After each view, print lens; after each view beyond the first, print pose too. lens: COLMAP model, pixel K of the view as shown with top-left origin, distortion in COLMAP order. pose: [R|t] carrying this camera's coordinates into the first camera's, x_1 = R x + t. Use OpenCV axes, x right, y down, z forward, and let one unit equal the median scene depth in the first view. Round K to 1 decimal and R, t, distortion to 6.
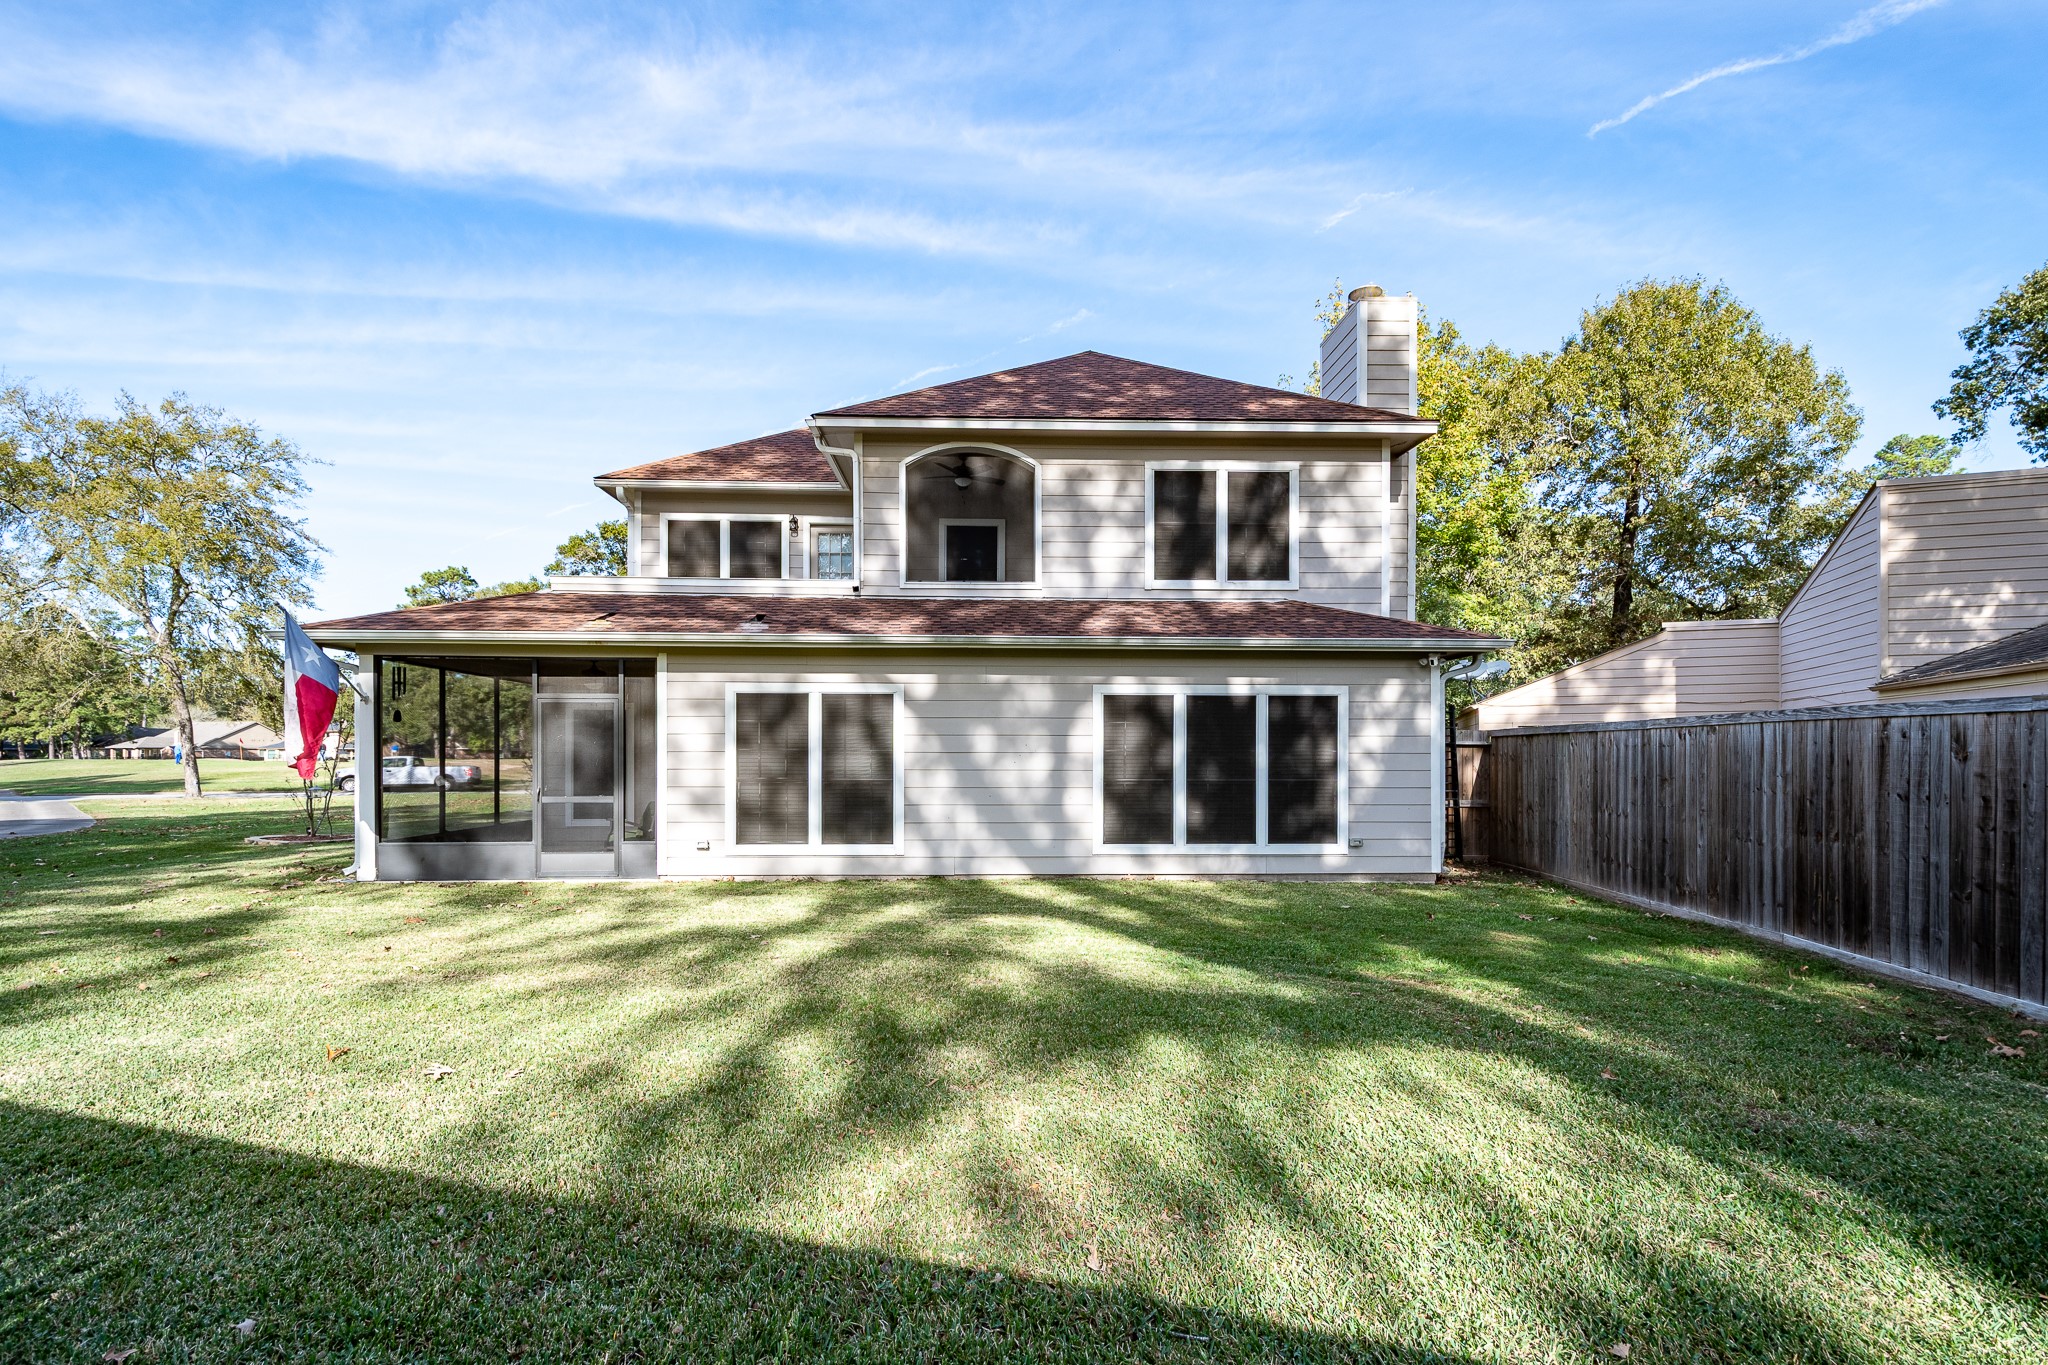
lens RADIAL K [[933.3, 0, 1013.7], [0, 933.3, 761.4], [0, 0, 1]] dist [0.010255, -0.000441]
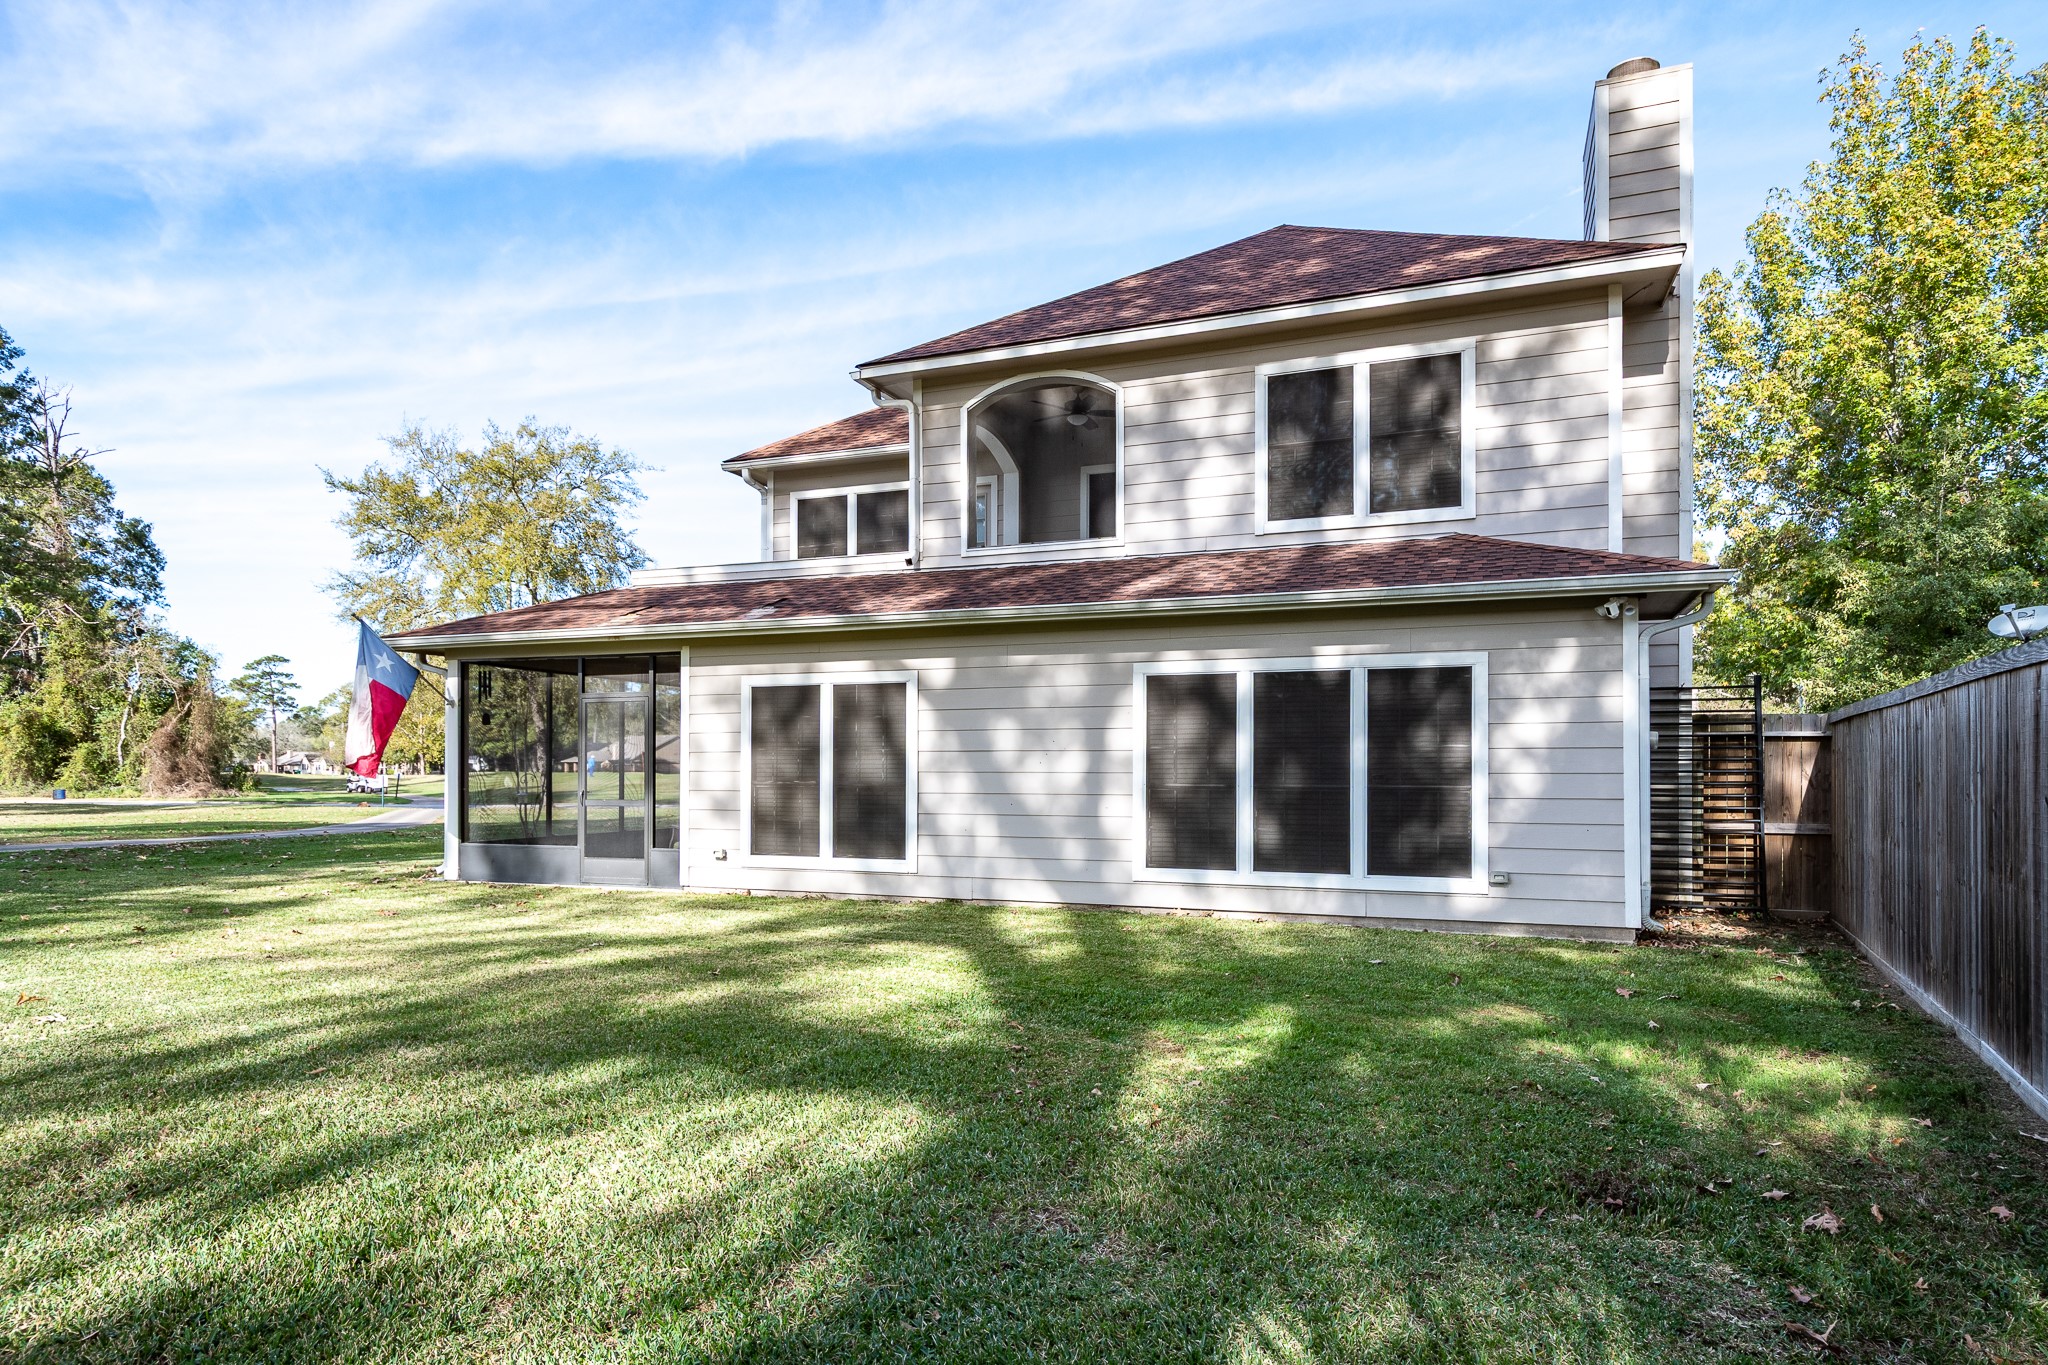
lens RADIAL K [[1187.3, 0, 1033.8], [0, 1187.3, 763.2], [0, 0, 1]] dist [0.010464, -0.000187]
pose [[0.917529, -0.002603, -0.397660, 0.400134], [-0.002377, 0.999925, -0.012028, 0.013771], [0.397662, 0.011981, 0.917454, 0.055749]]
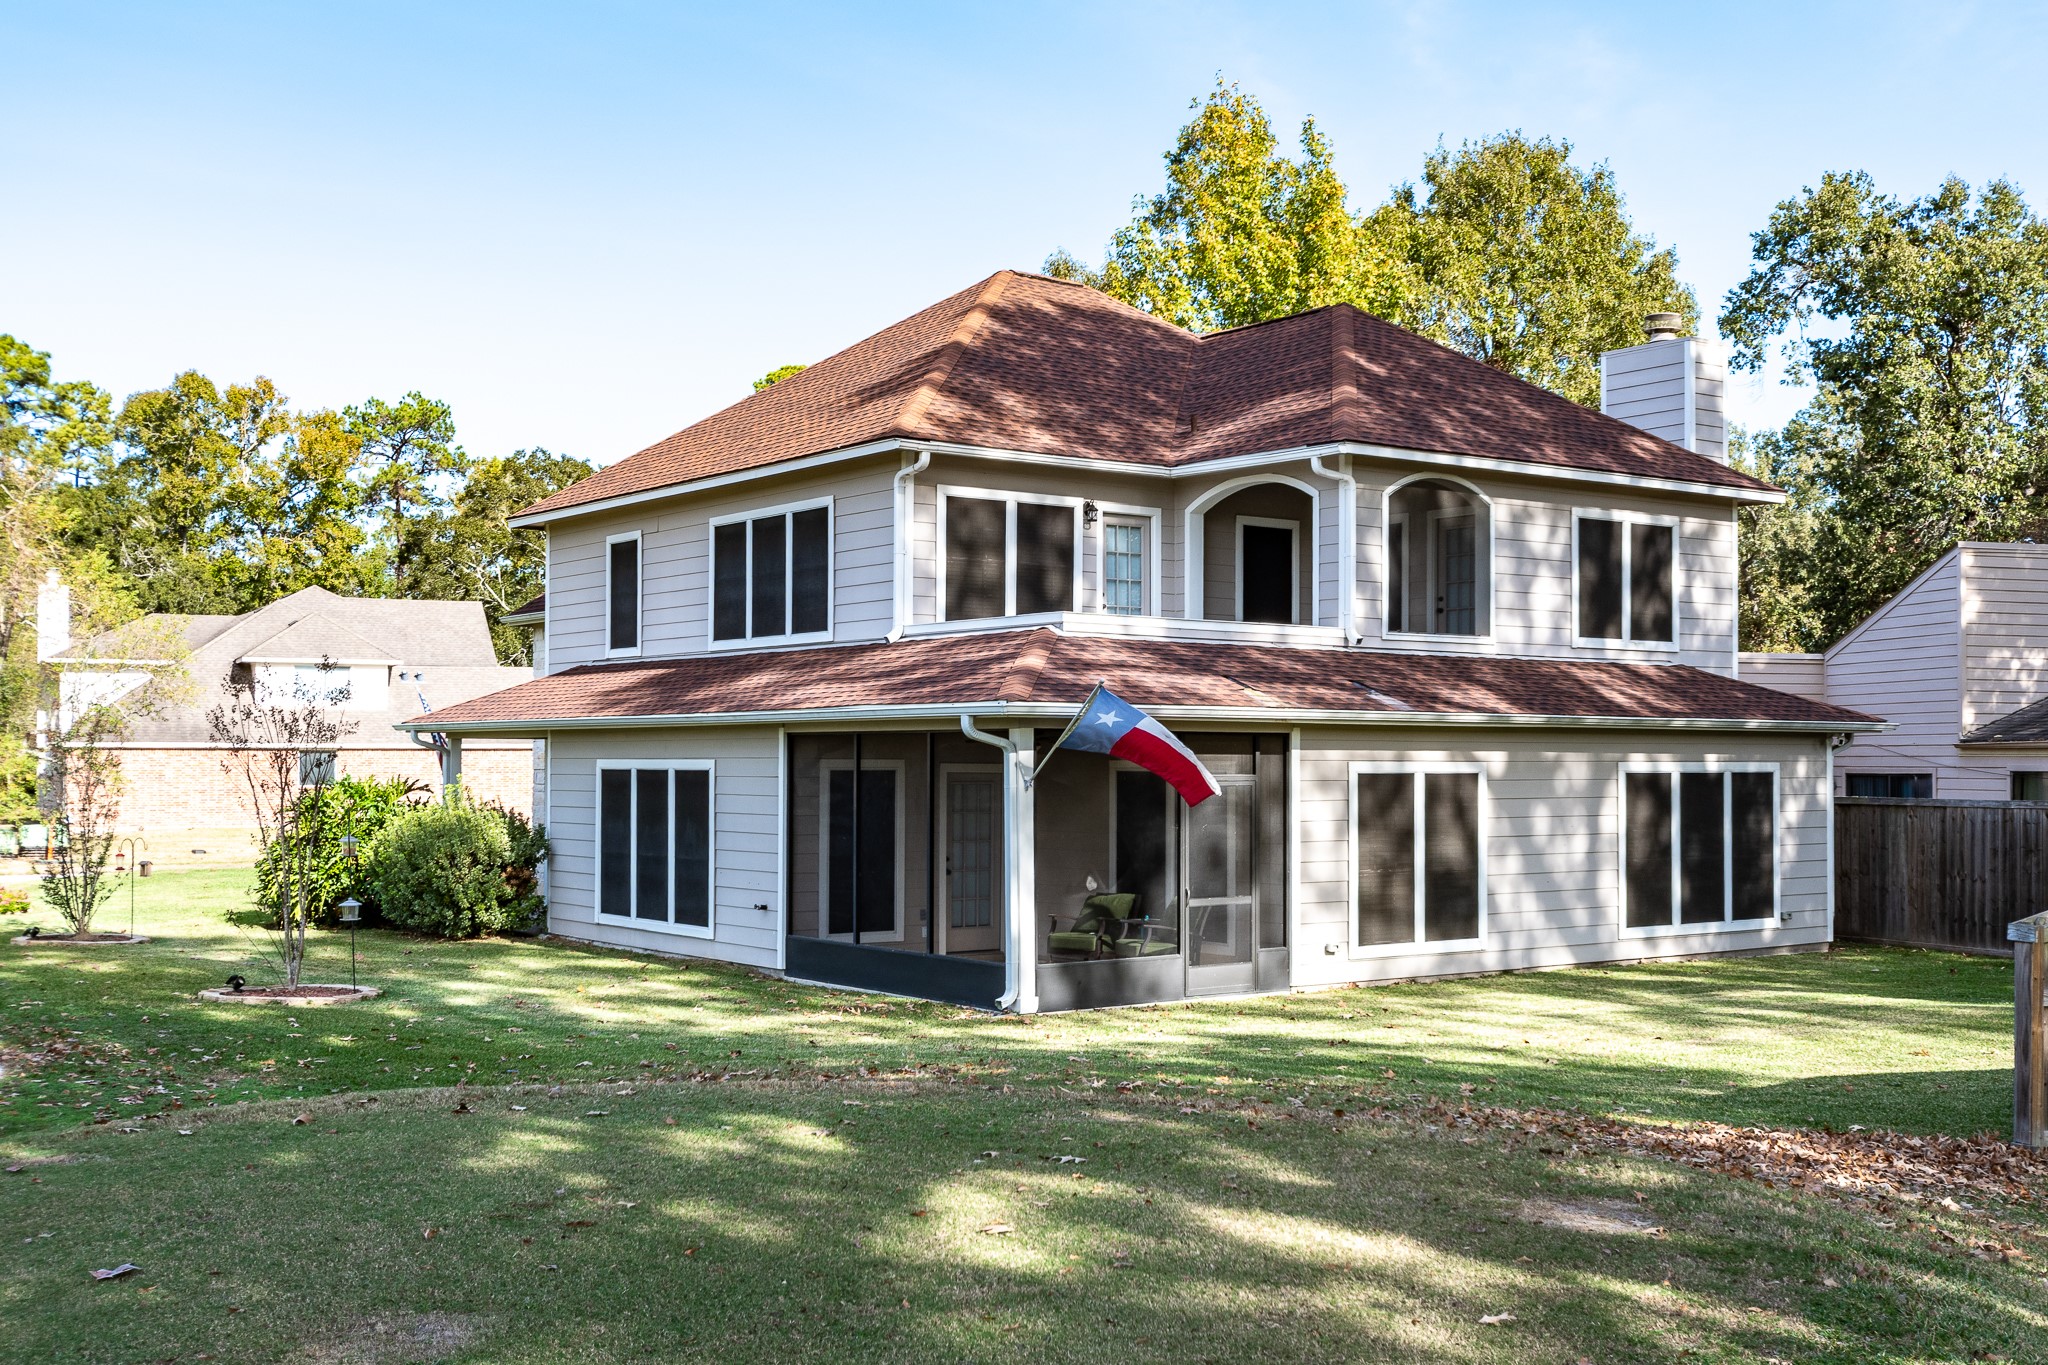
lens RADIAL K [[2262.0, 0, 1024.0], [0, 2262.0, 682.5], [0, 0, 1]] dist [-0.013534, -0.029298]
pose [[0.821000, 0.019515, 0.570594, -1.733289], [-0.000831, 0.999455, -0.032987, -0.085588], [-0.570927, 0.026608, 0.820569, -0.556701]]
